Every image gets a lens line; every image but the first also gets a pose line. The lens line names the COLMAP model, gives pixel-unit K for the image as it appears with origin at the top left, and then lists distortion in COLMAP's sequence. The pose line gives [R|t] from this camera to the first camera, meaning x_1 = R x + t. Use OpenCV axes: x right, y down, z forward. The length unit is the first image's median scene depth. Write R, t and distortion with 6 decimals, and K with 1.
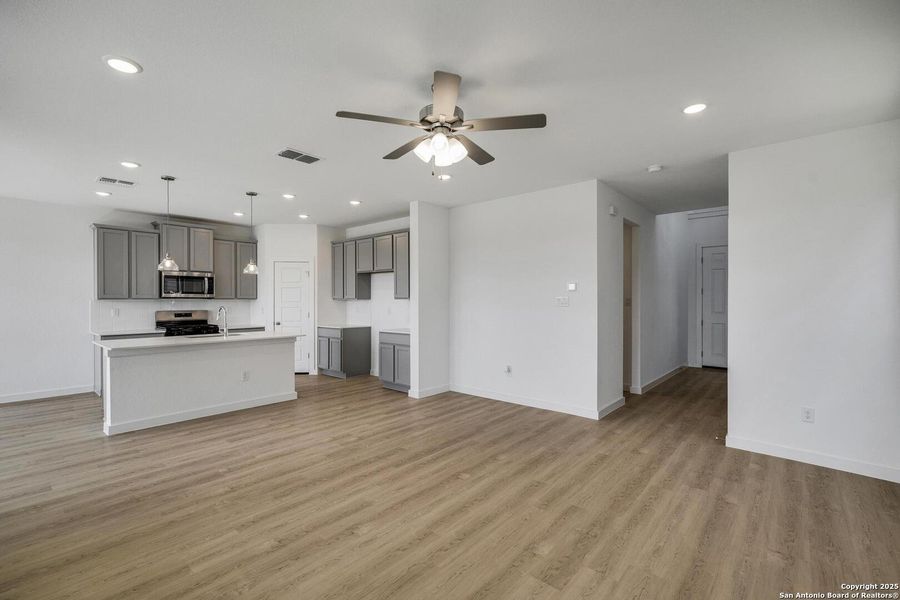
lens RADIAL K [[411.5, 0, 441.8], [0, 411.5, 304.4], [0, 0, 1]] dist [0.003729, 0.001260]
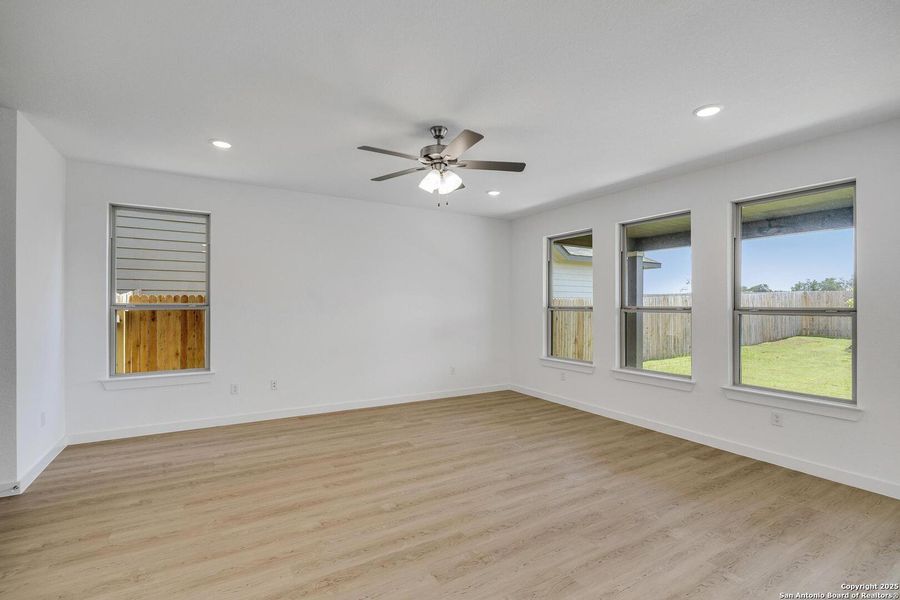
lens RADIAL K [[411.5, 0, 445.8], [0, 411.5, 299.6], [0, 0, 1]] dist [0.003729, 0.001260]
pose [[-0.953623, -0.009224, 0.300863, -0.269263], [-0.007868, 0.999953, 0.005721, -0.016262], [-0.300901, 0.003088, -0.953650, 1.533560]]
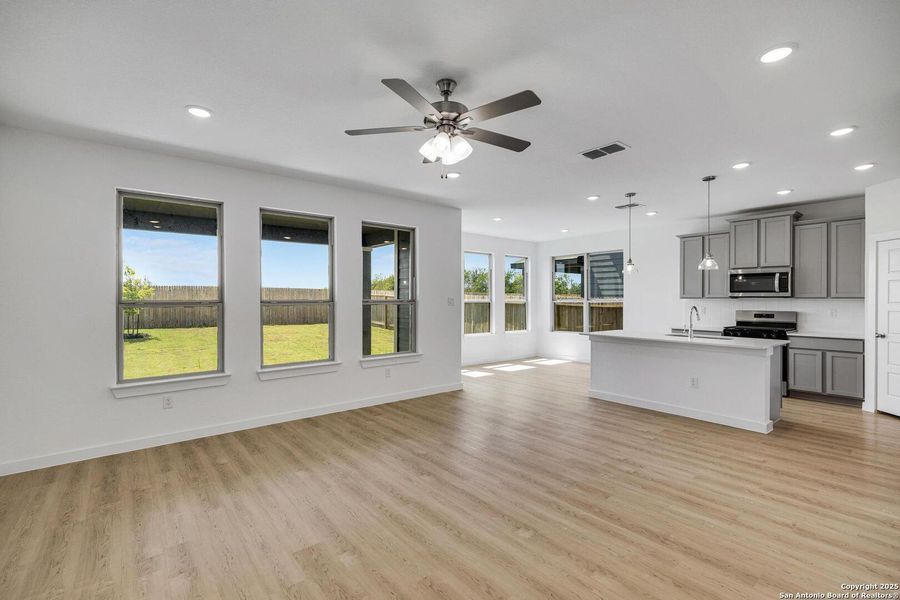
lens RADIAL K [[411.5, 0, 449.2], [0, 411.5, 301.7], [0, 0, 1]] dist [0.003729, 0.001260]
pose [[-0.167664, 0.005832, -0.985827, 0.704391], [-0.010786, 0.999912, 0.007750, -0.008948], [0.985785, 0.011932, -0.167587, 0.849563]]
